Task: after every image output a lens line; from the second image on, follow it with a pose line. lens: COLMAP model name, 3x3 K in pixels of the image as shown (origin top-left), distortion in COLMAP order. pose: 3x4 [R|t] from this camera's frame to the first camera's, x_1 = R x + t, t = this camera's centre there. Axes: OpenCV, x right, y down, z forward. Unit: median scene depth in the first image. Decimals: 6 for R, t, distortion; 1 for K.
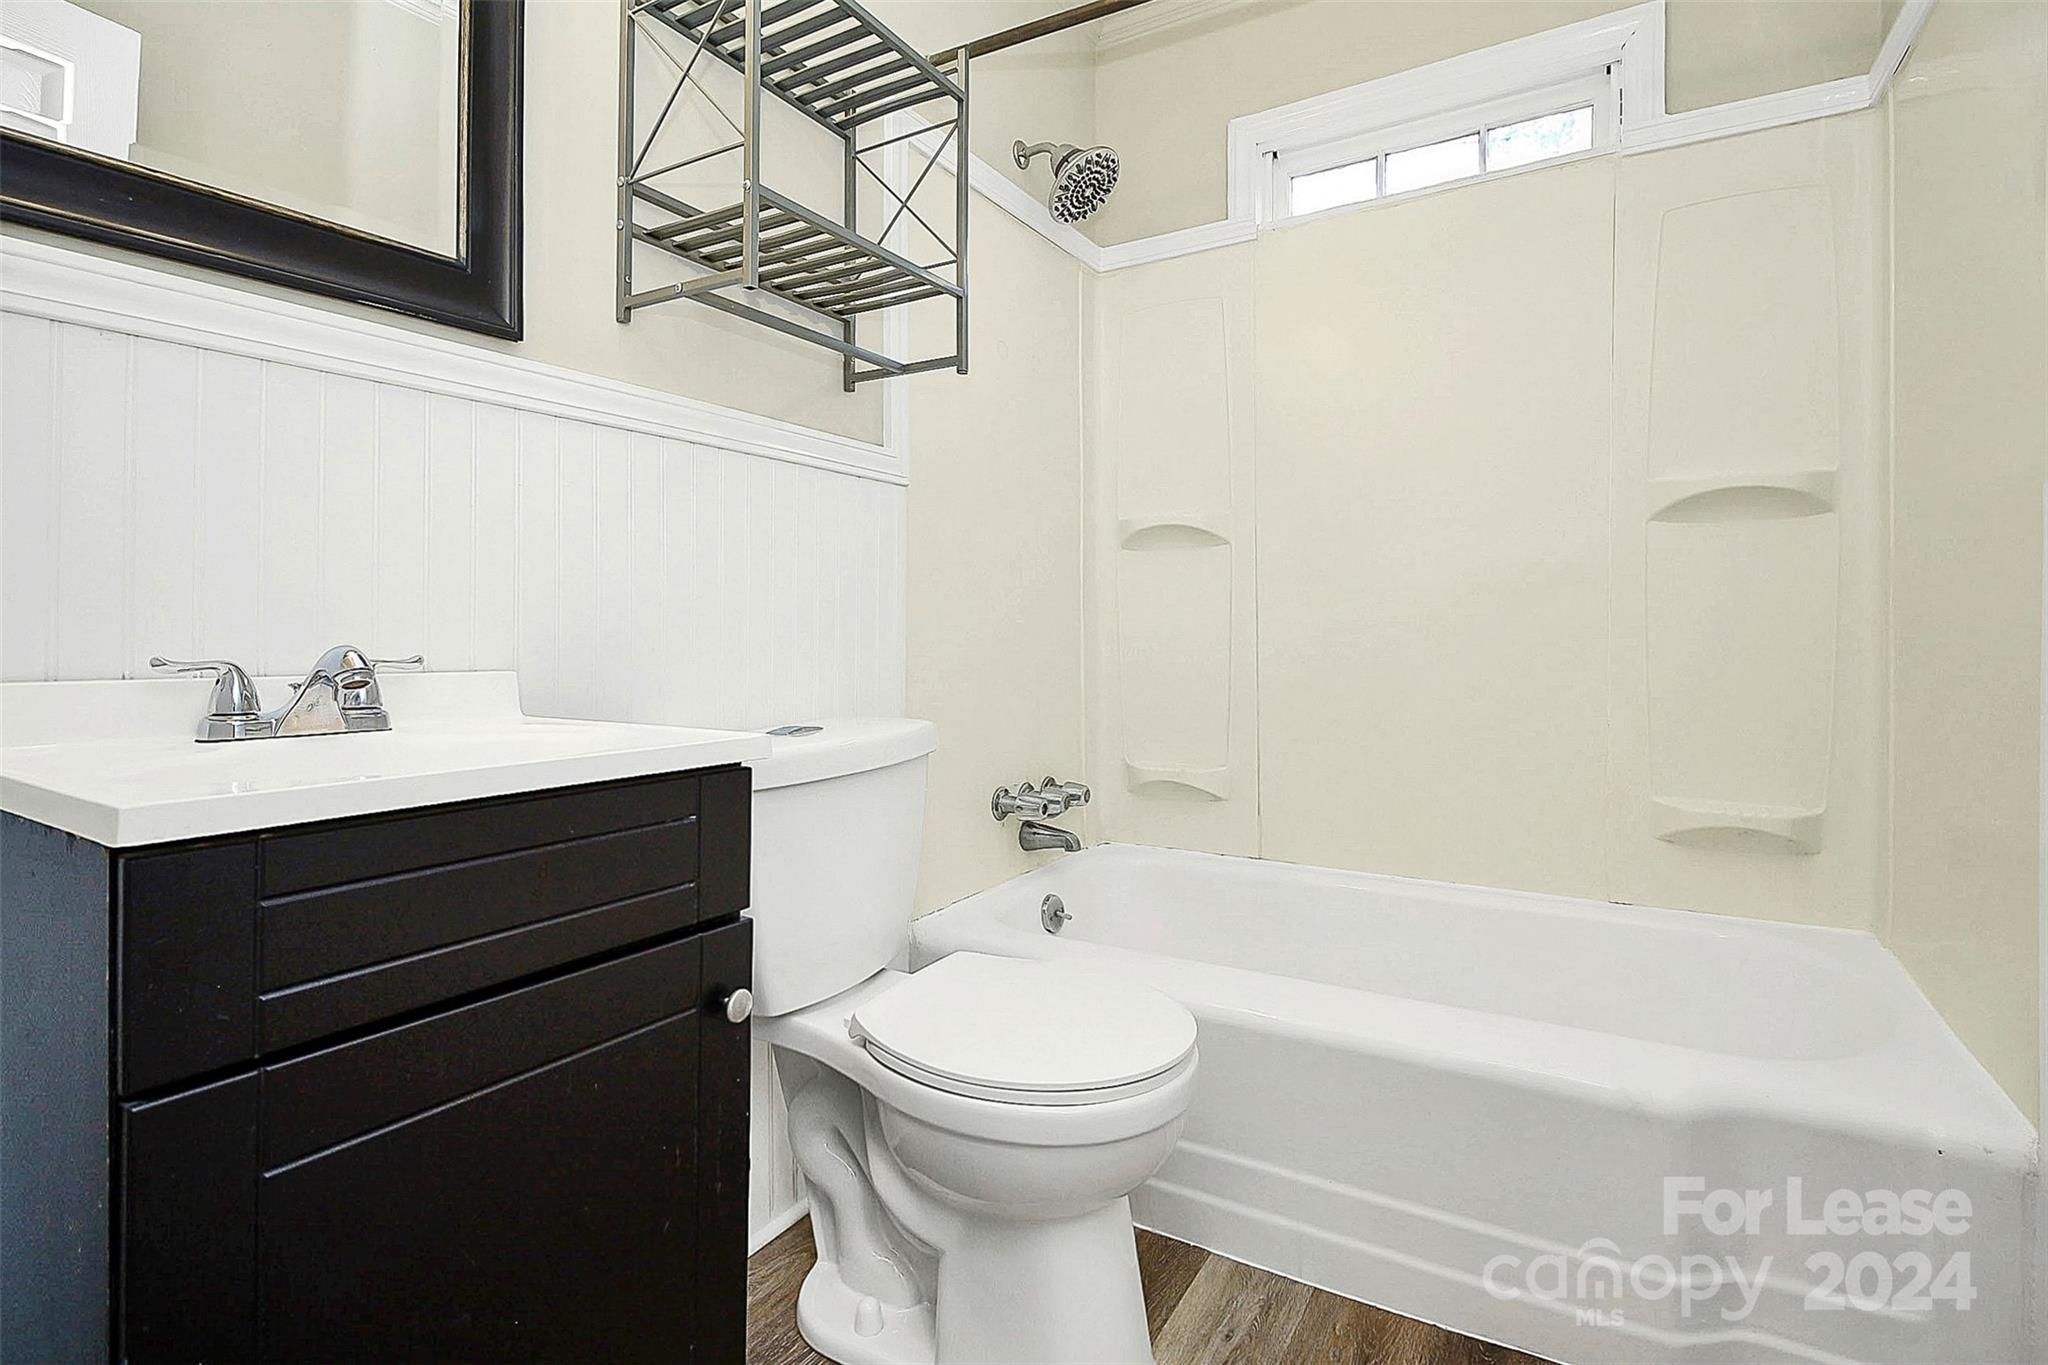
lens RADIAL K [[972.1, 0, 1021.4], [0, 972.1, 638.0], [0, 0, 1]] dist [0.019374, -0.019957]
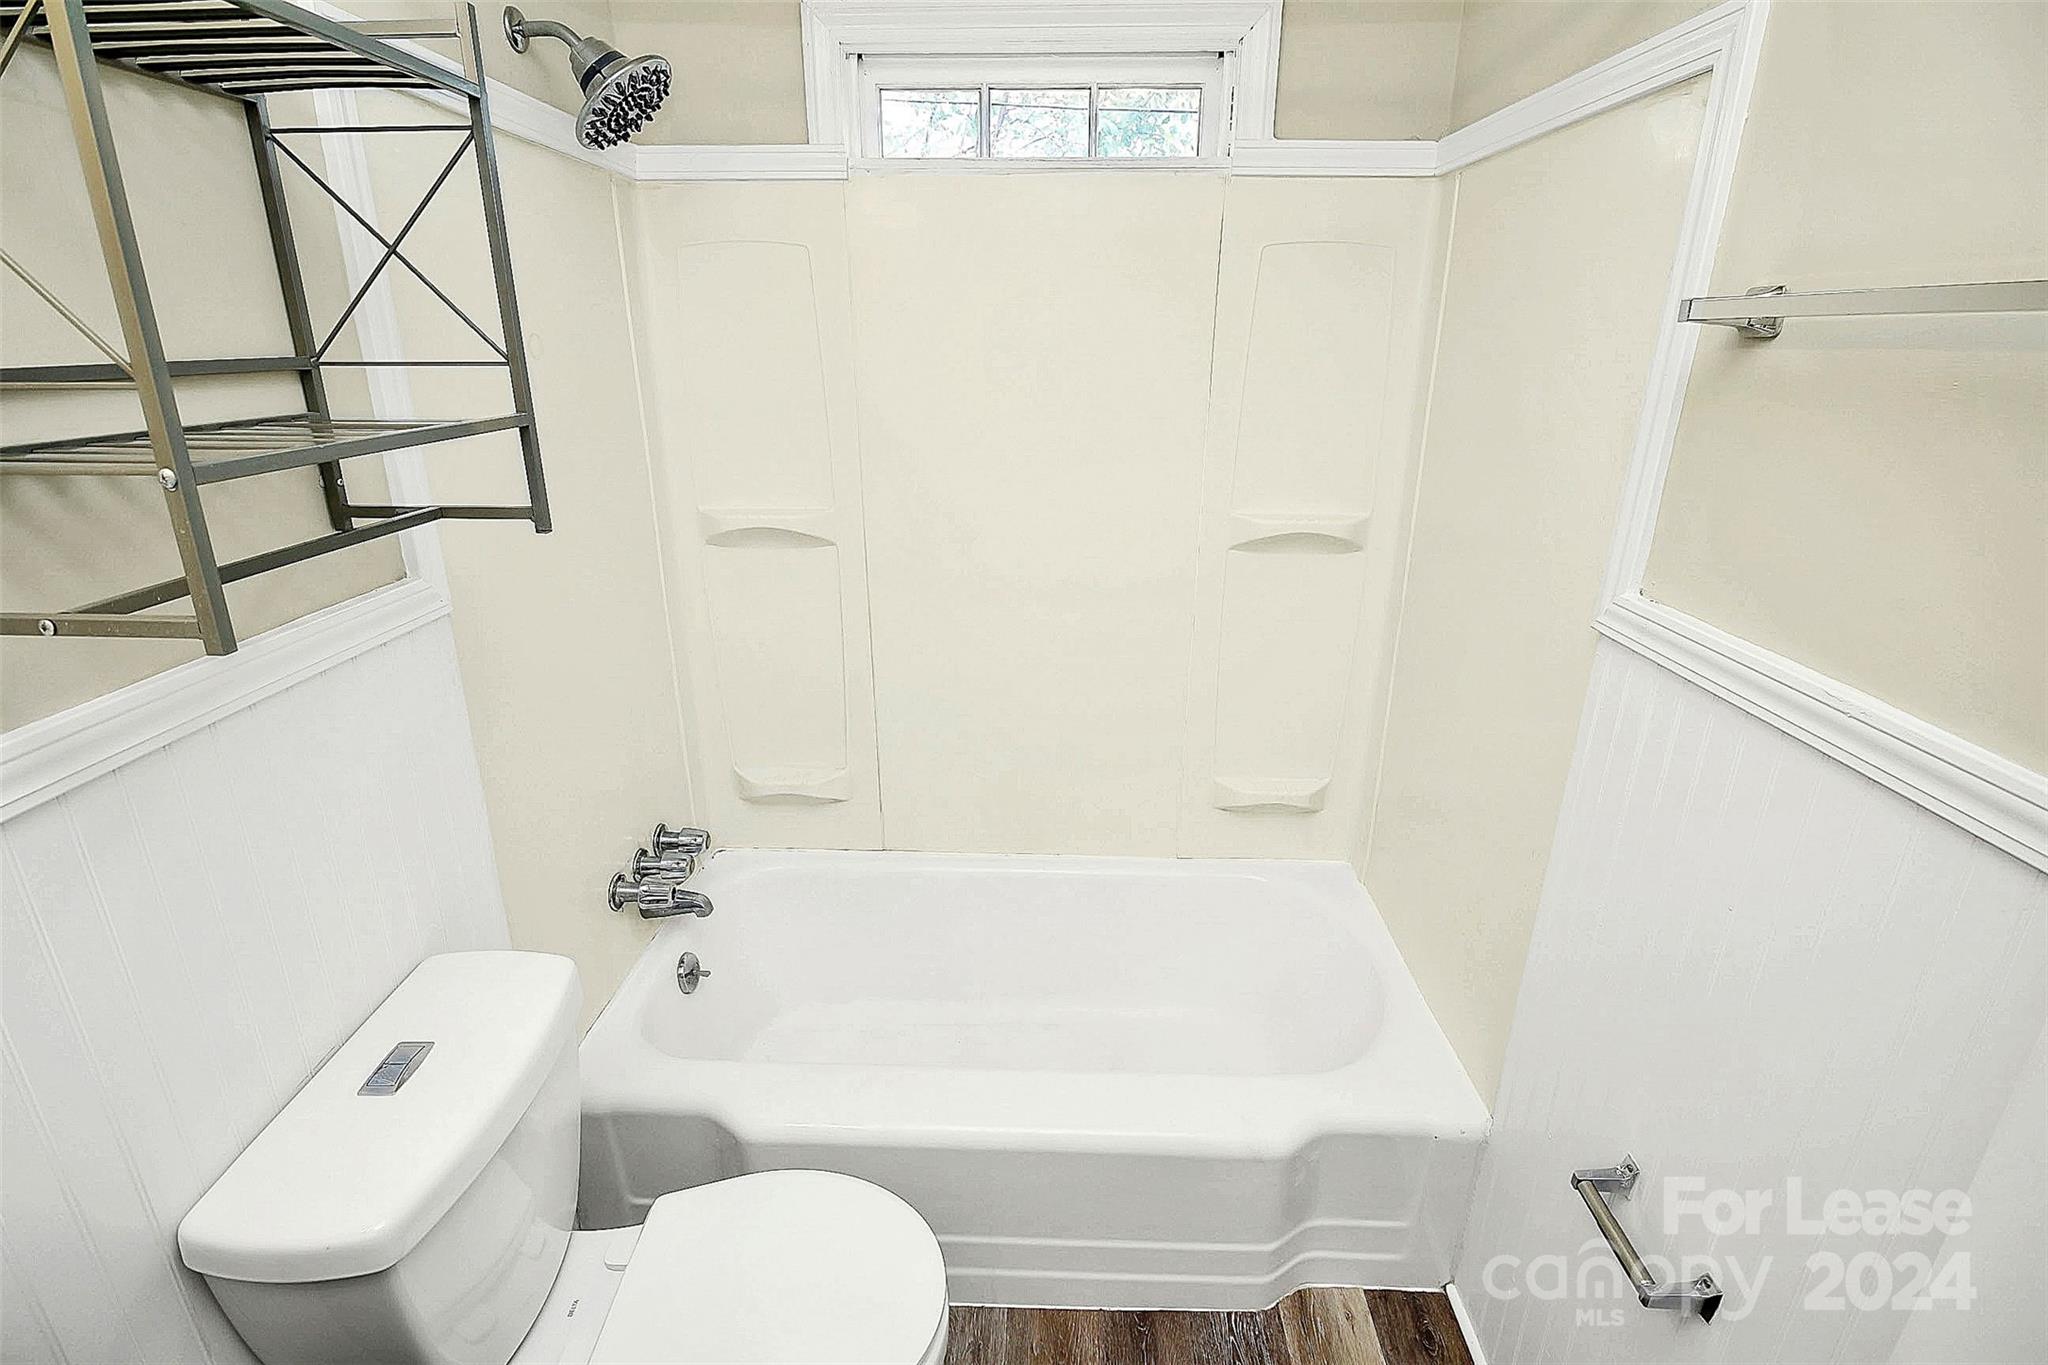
lens RADIAL K [[948.9, 0, 1016.2], [0, 948.9, 679.9], [0, 0, 1]] dist [-0.002592, 0.000048]
pose [[0.877633, -0.151600, 0.454729, -0.066641], [0.003869, 0.950878, 0.309541, -0.283908], [-0.479318, -0.269904, 0.835108, 0.169476]]
